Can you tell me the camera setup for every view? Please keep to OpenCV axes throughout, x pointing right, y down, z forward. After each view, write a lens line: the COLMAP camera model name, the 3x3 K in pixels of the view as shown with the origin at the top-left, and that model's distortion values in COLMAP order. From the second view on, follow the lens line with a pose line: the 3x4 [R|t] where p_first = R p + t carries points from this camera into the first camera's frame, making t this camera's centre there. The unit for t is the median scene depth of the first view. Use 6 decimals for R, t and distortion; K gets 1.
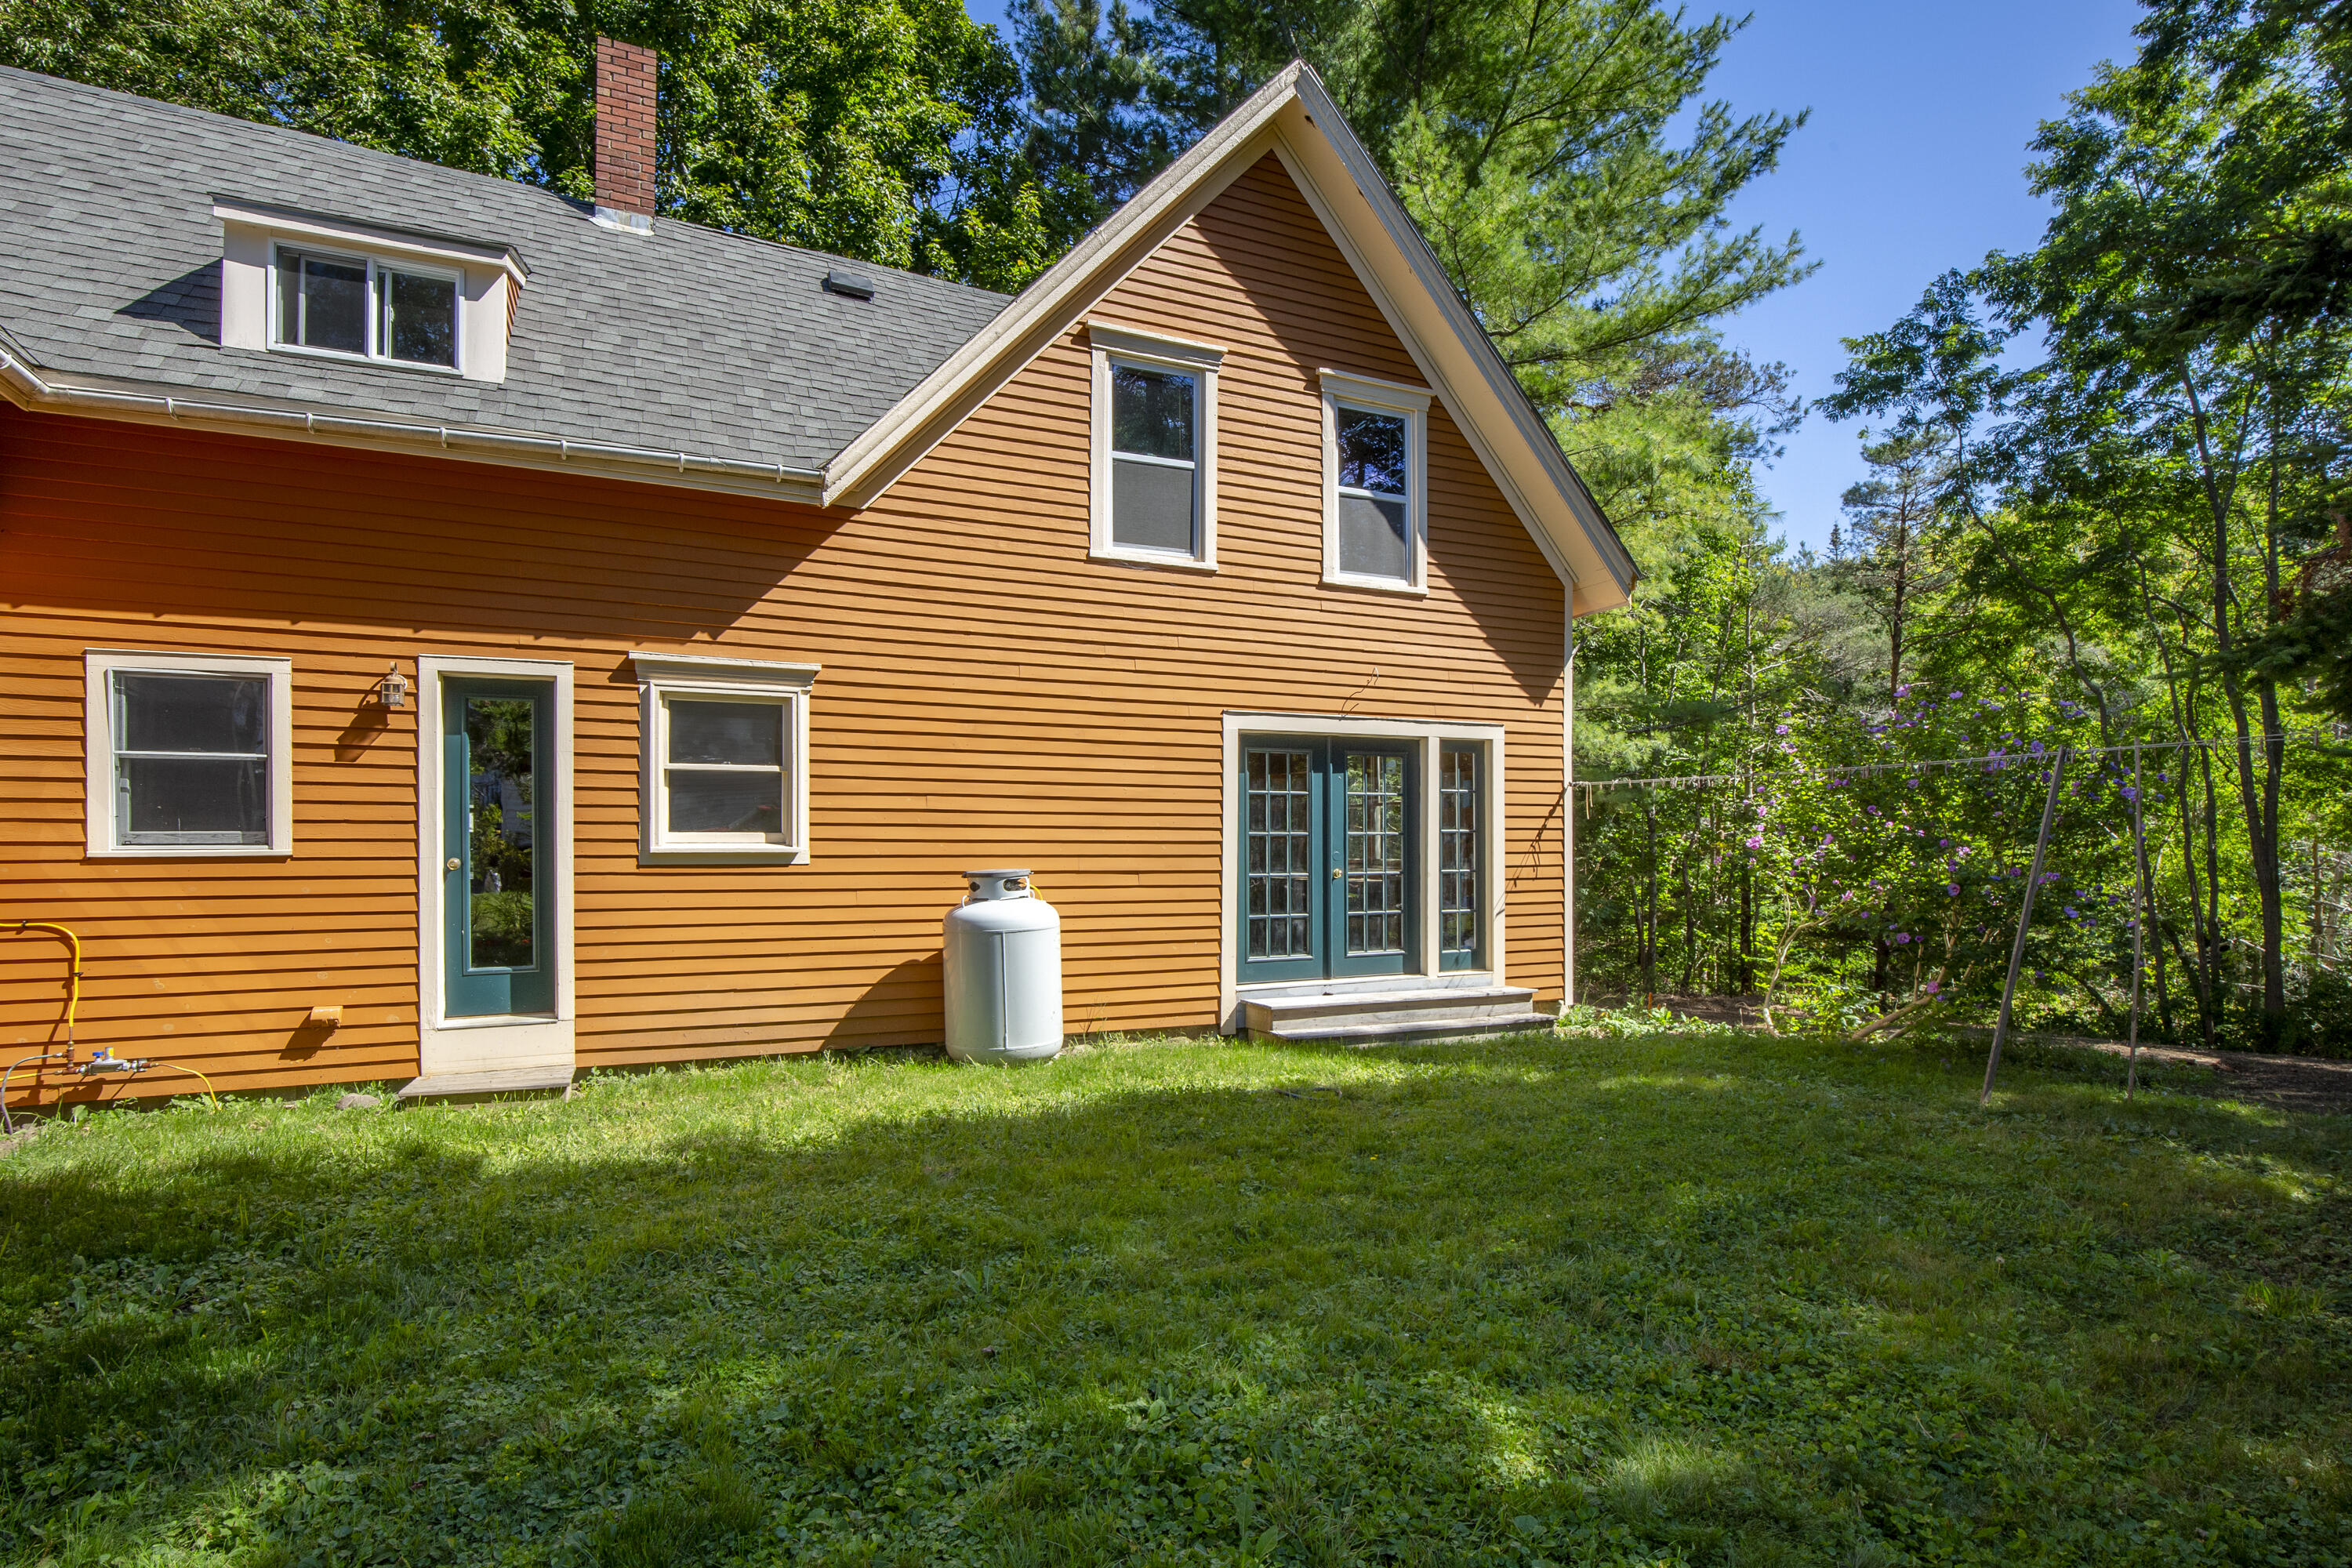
lens RADIAL K [[1221.9, 0, 1180.7], [0, 1221.9, 846.2], [0, 0, 1]] dist [0.000716, 0.000469]
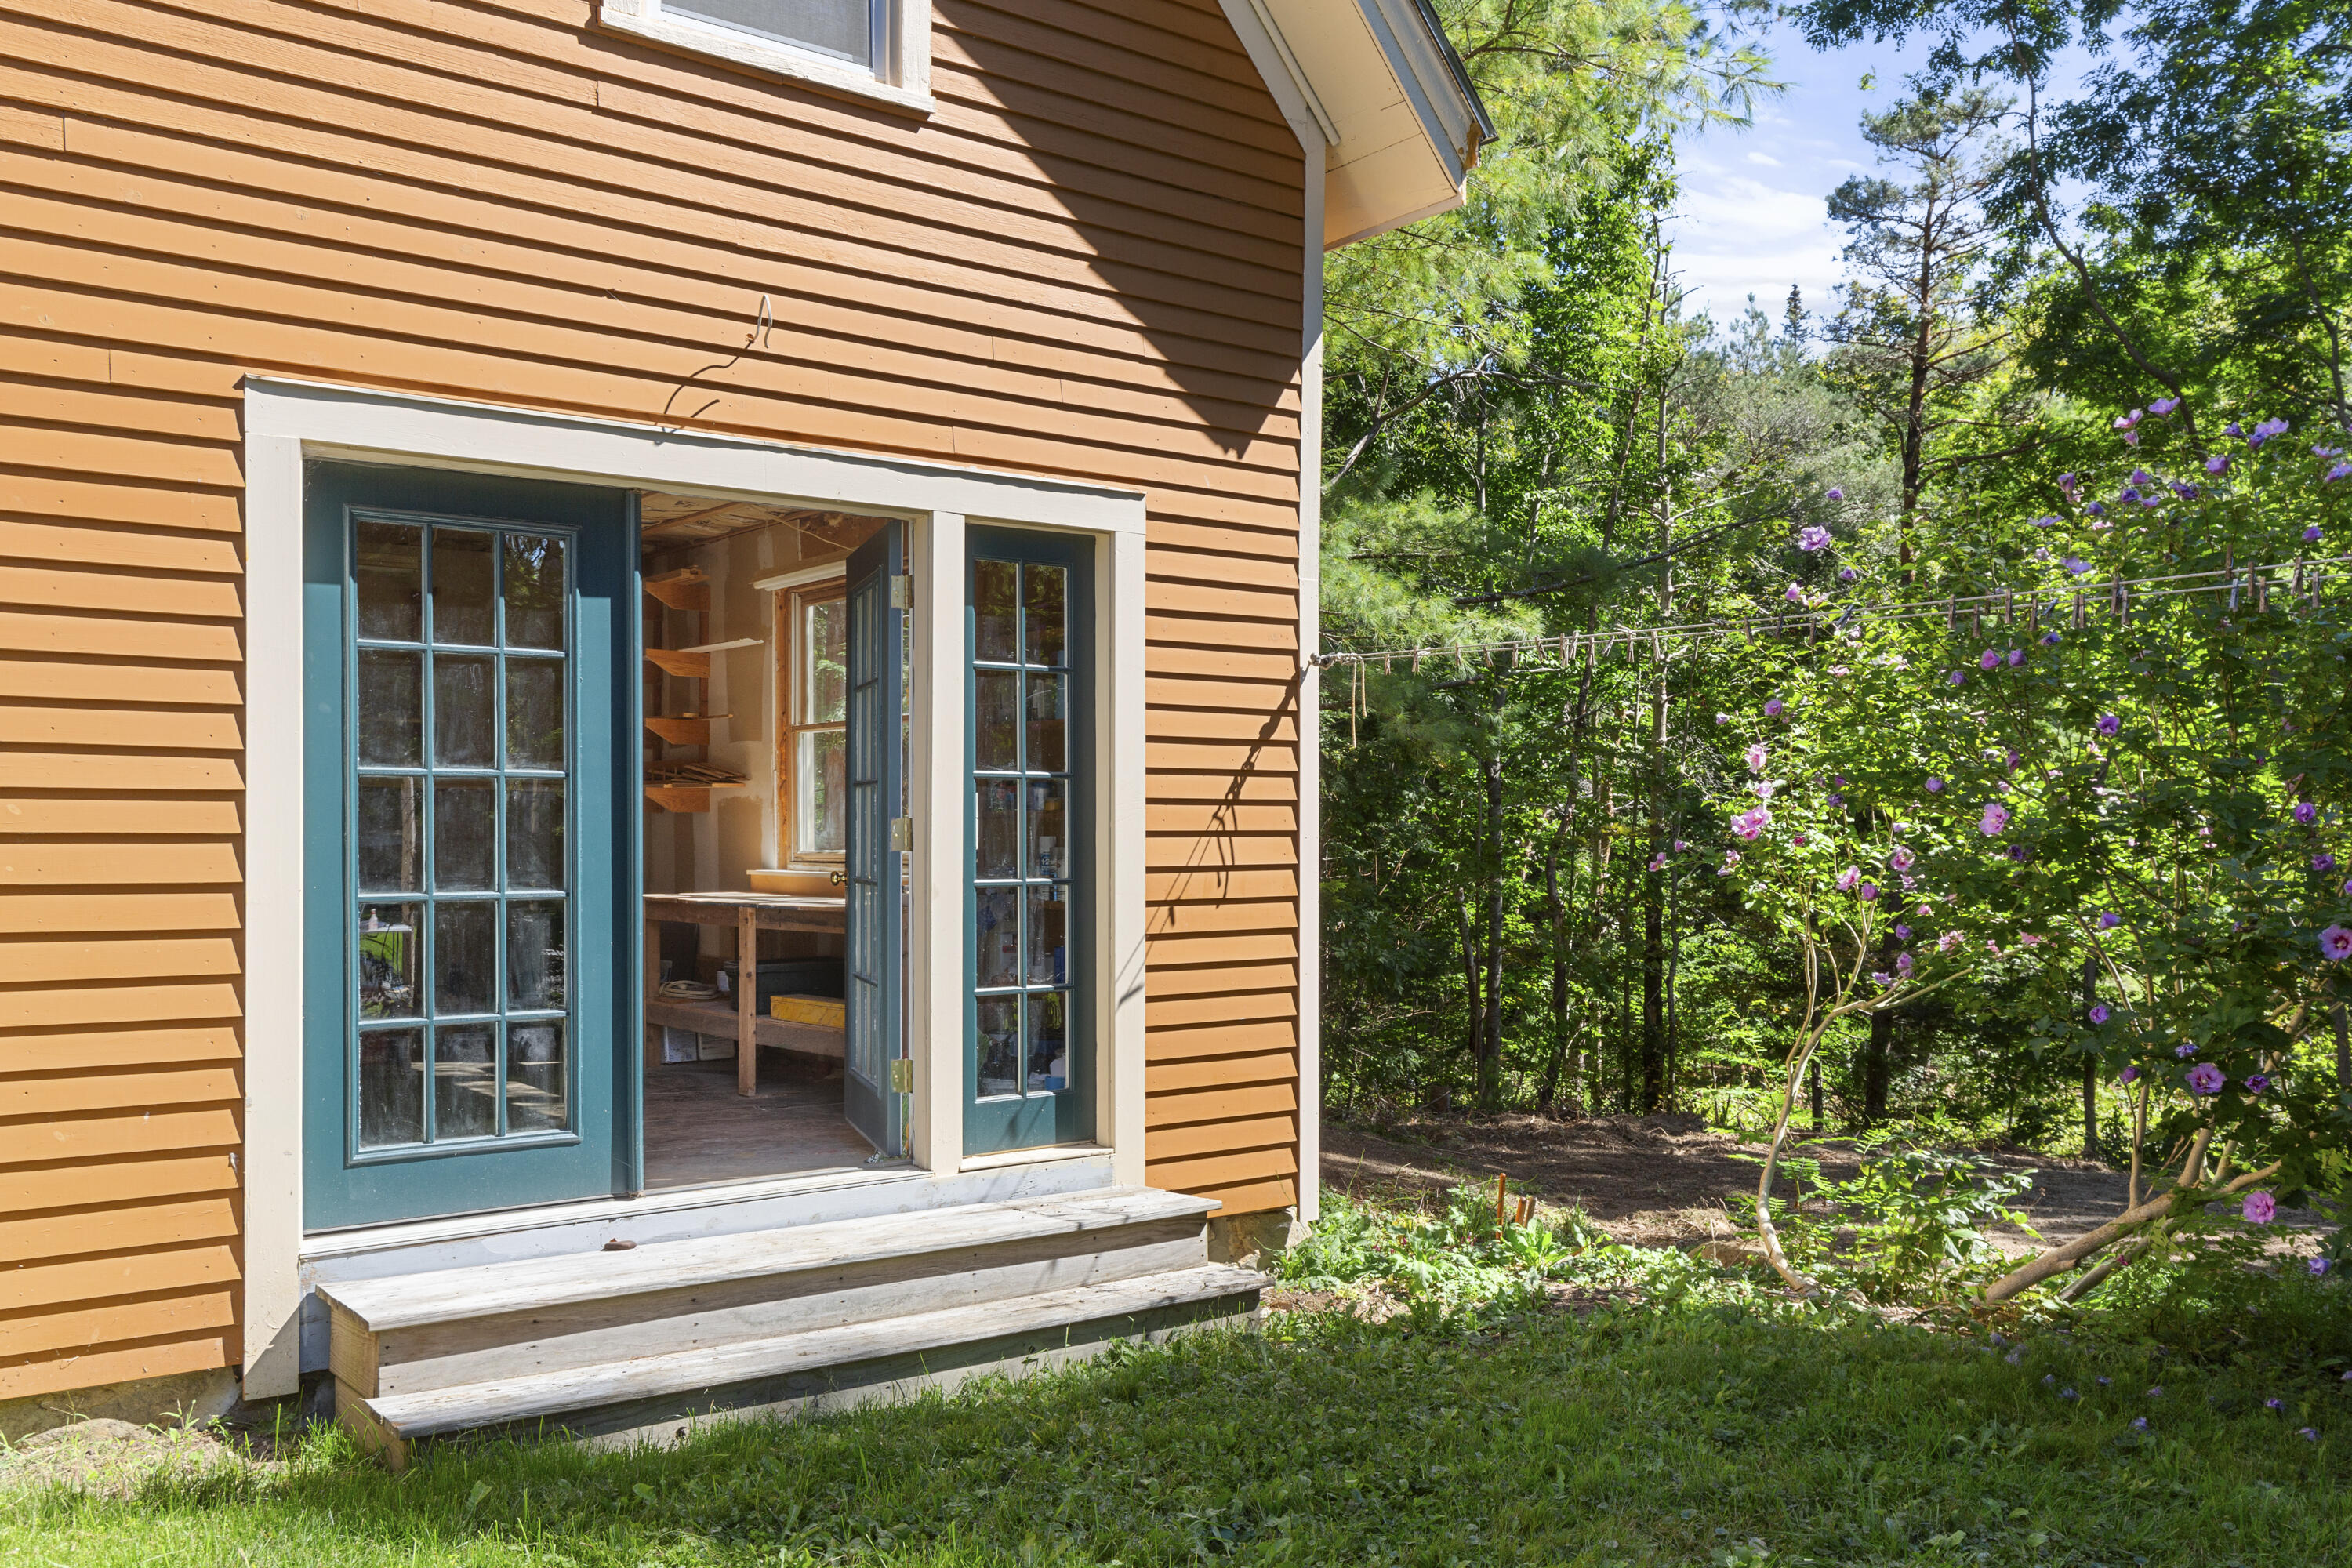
lens RADIAL K [[1975.9, 0, 1173.7], [0, 1975.9, 842.7], [0, 0, 1]] dist [0.090025, -0.004873]
pose [[0.977803, 0.002578, 0.209508, 0.139651], [-0.003670, 0.999982, 0.004823, 0.005060], [-0.209492, -0.005484, 0.977795, 0.382682]]
